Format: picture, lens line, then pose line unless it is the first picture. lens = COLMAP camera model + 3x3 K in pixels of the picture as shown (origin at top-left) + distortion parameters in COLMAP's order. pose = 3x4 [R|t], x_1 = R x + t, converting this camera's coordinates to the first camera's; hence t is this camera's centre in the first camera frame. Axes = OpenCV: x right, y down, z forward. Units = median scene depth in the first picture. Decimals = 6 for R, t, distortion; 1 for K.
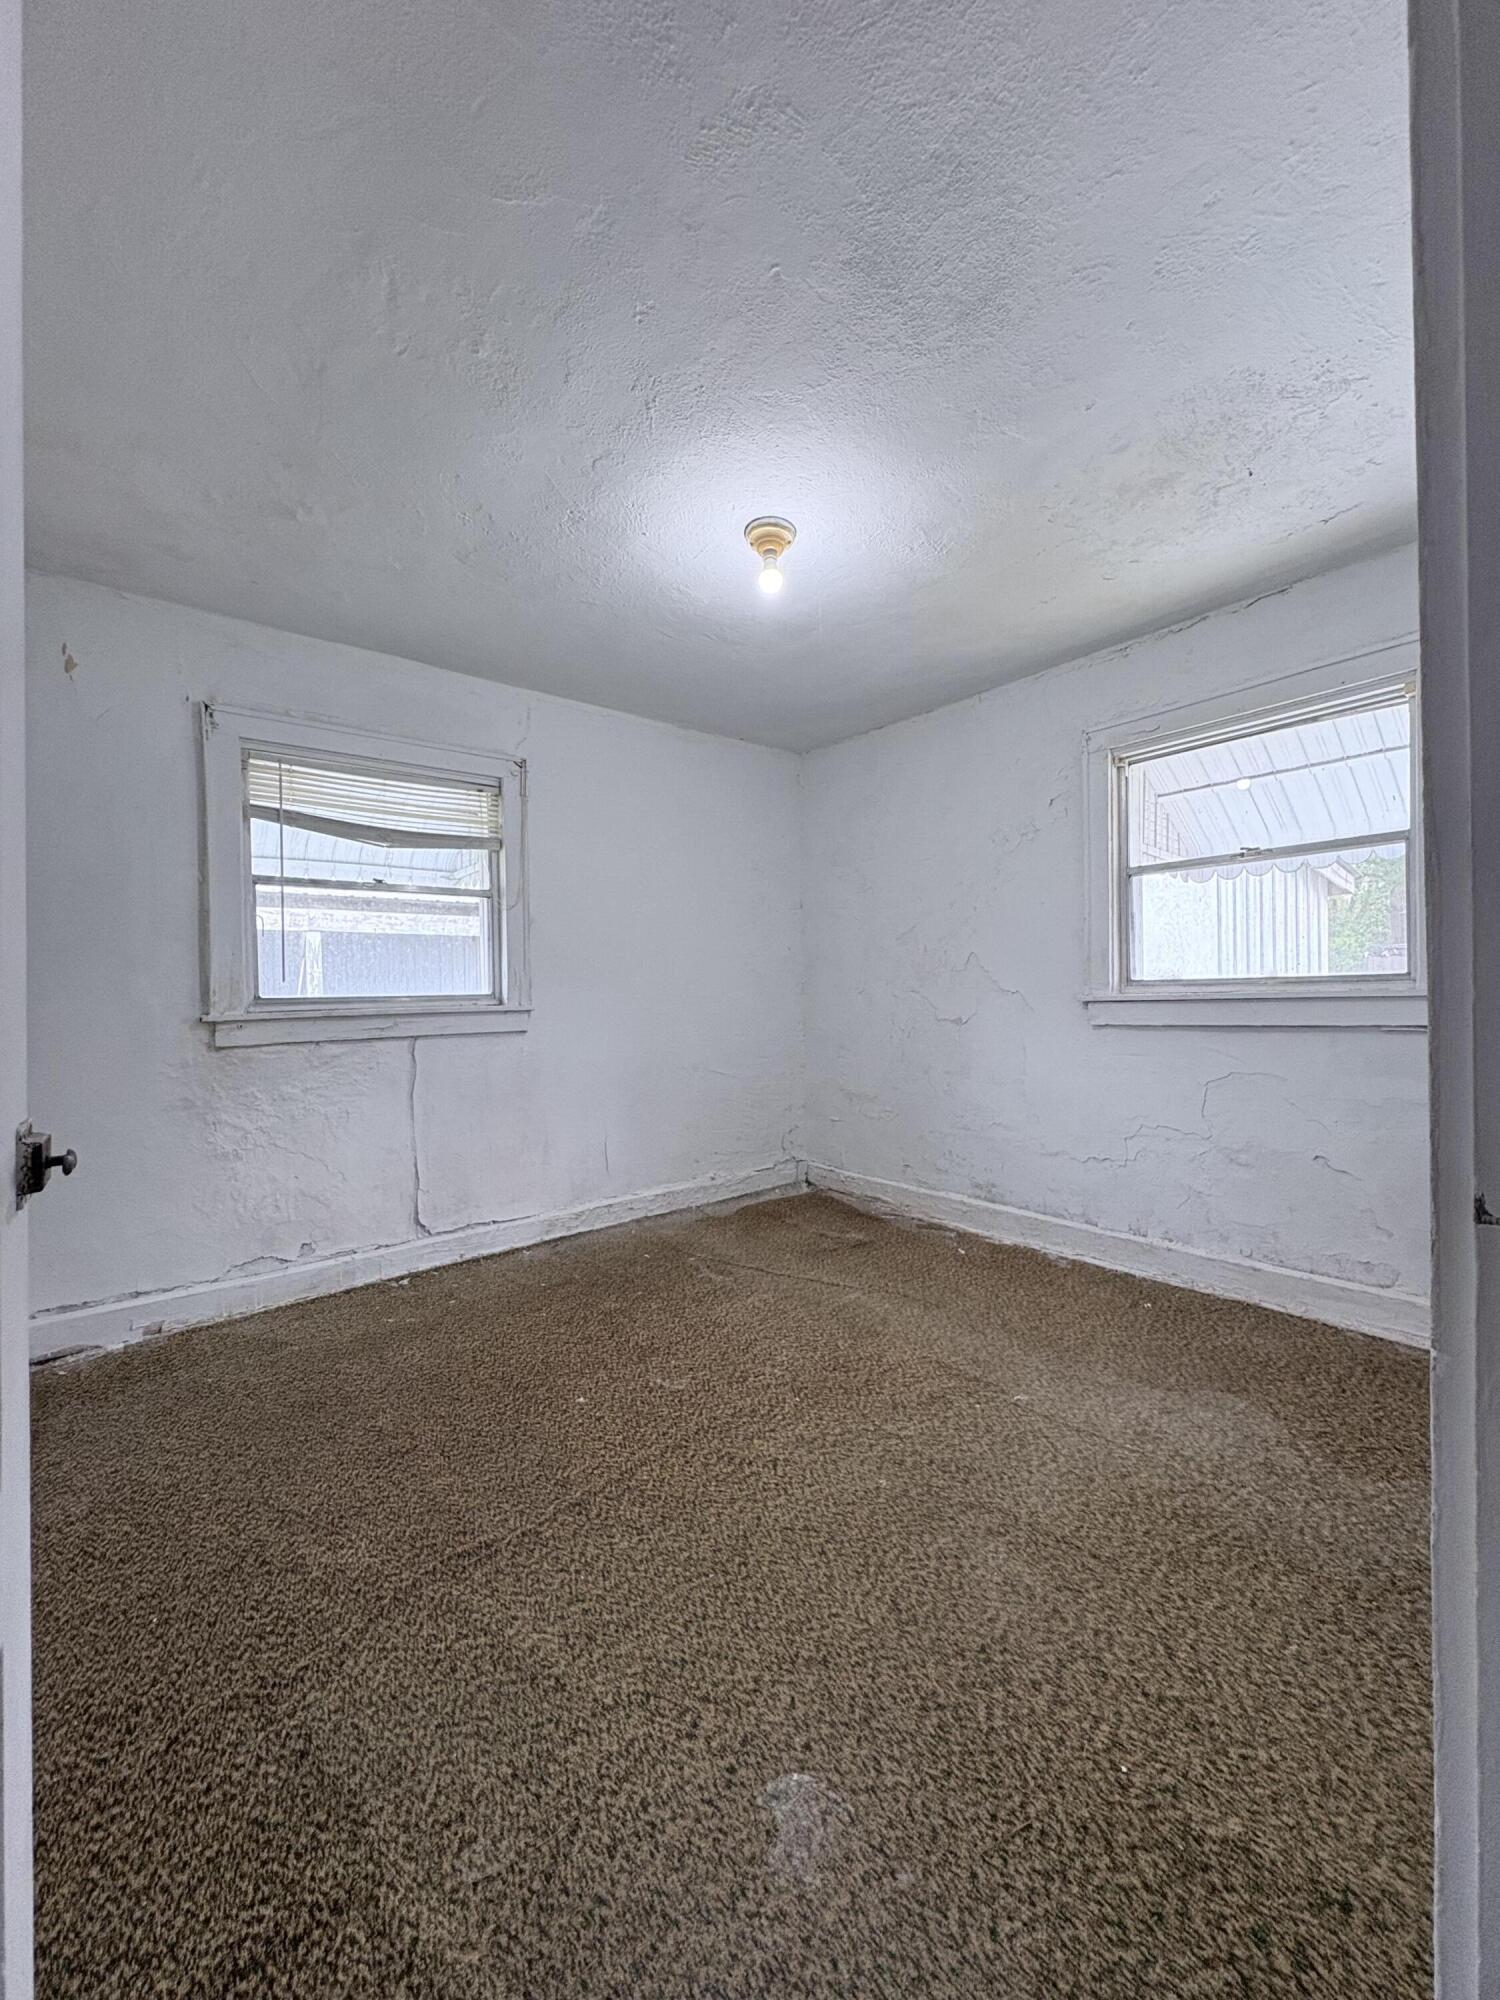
lens RADIAL K [[802.7, 0, 752.2], [0, 802.7, 999.6], [0, 0, 1]] dist [-0.001478, 0.000297]
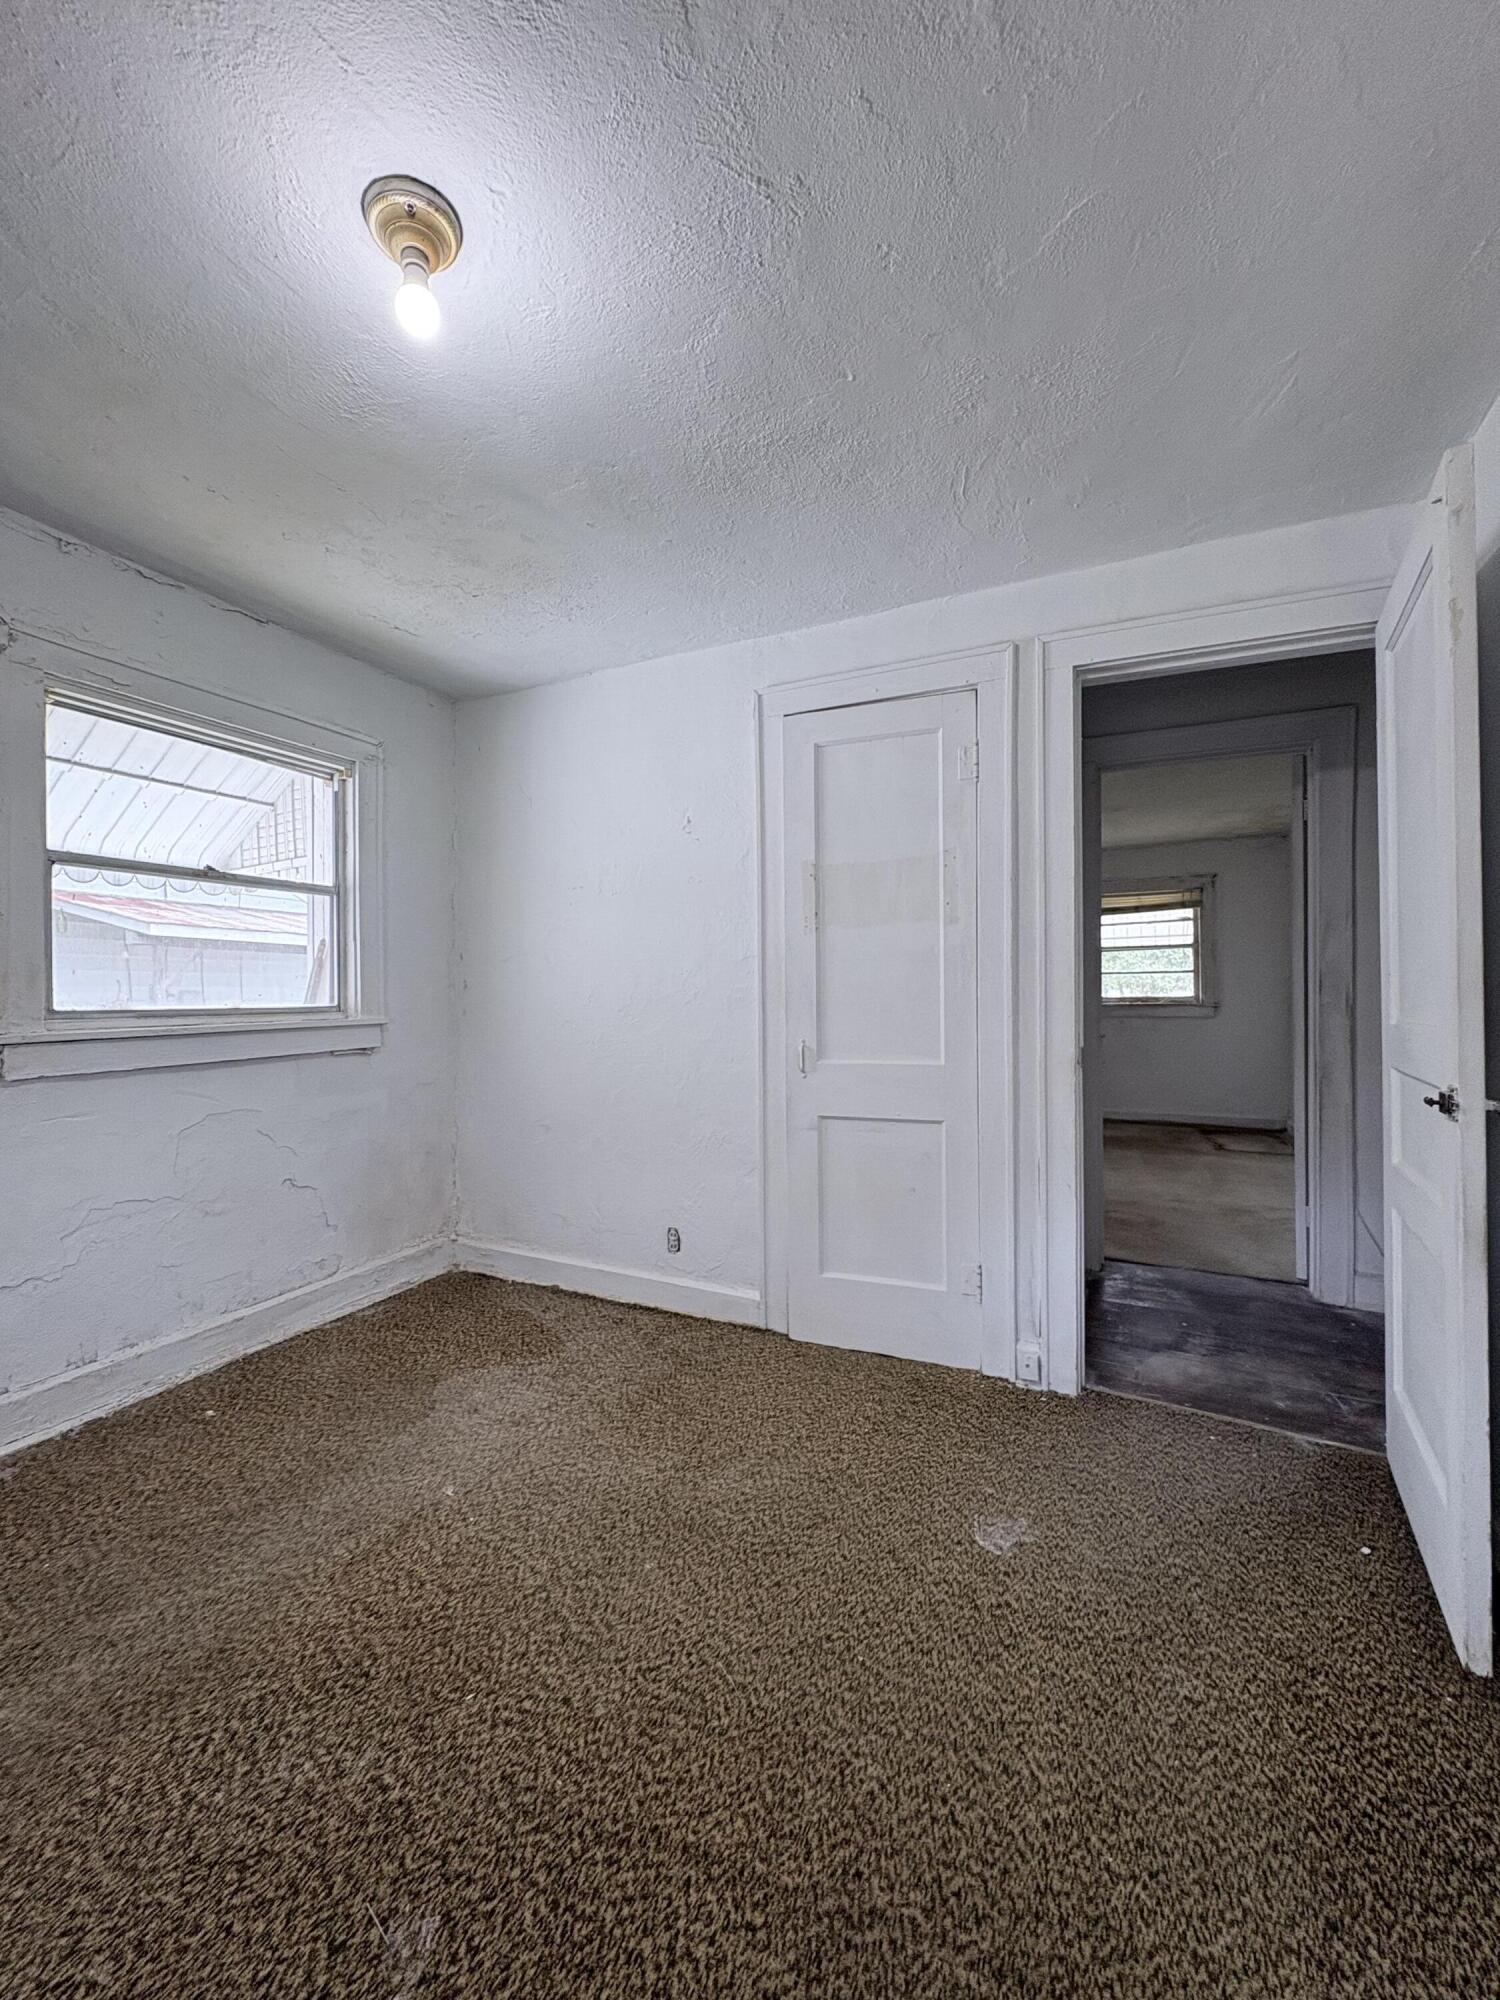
lens RADIAL K [[802.7, 0, 752.2], [0, 802.7, 999.6], [0, 0, 1]] dist [-0.001478, 0.000297]
pose [[-0.427732, 0.010805, 0.903841, -0.870125], [0.015528, 0.999869, -0.004605, -0.043909], [-0.903772, 0.012066, -0.427844, 1.545145]]
